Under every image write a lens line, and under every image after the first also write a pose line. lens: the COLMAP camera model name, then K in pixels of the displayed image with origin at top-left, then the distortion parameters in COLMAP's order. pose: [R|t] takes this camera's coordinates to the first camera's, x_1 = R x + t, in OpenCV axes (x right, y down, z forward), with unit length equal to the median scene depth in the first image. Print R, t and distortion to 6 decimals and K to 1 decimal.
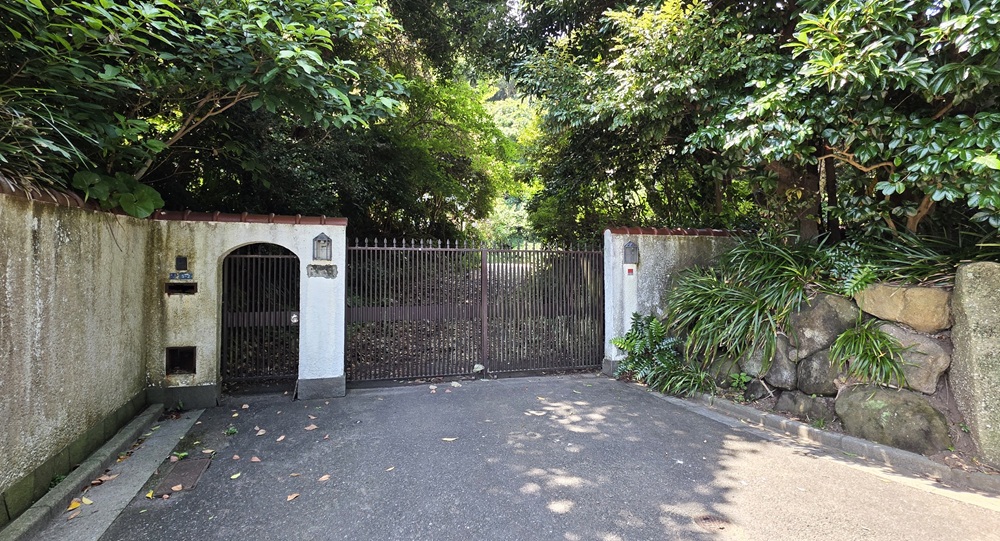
lens RADIAL K [[464.6, 0, 494.2], [0, 464.6, 262.2], [0, 0, 1]] dist [0.003958, 0.000315]
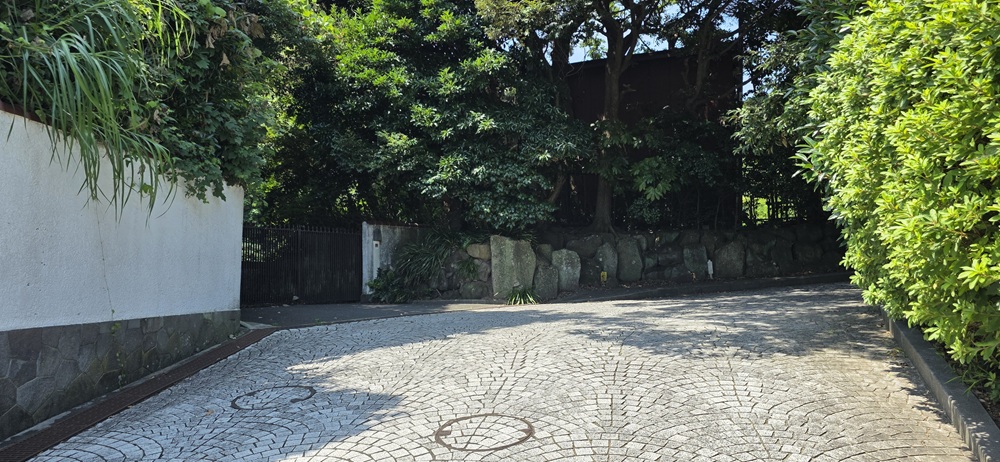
lens RADIAL K [[654.8, 0, 500.0], [0, 654.8, 231.0], [0, 0, 1]] dist [0.126232, -0.001791]
pose [[0.848890, 0.025197, 0.527968, -0.921459], [0.008428, 0.998091, -0.061185, 0.176519], [-0.528502, 0.056390, 0.847057, -2.019934]]
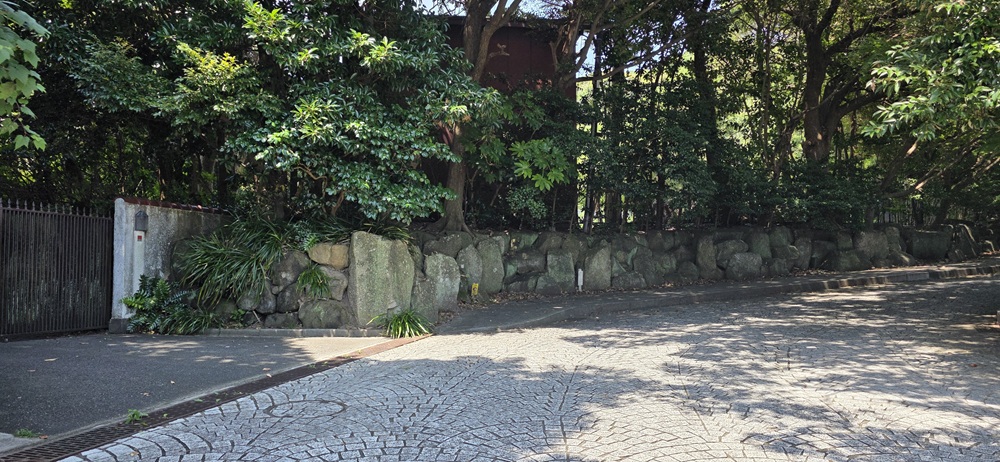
lens RADIAL K [[643.4, 0, 477.5], [0, 643.4, 242.4], [0, 0, 1]] dist [0.005151, 0.000476]
pose [[0.544332, 0.034511, 0.838160, -0.784474], [-0.011921, 0.999371, -0.033407, 0.101429], [-0.838785, 0.008193, 0.544400, -0.729668]]
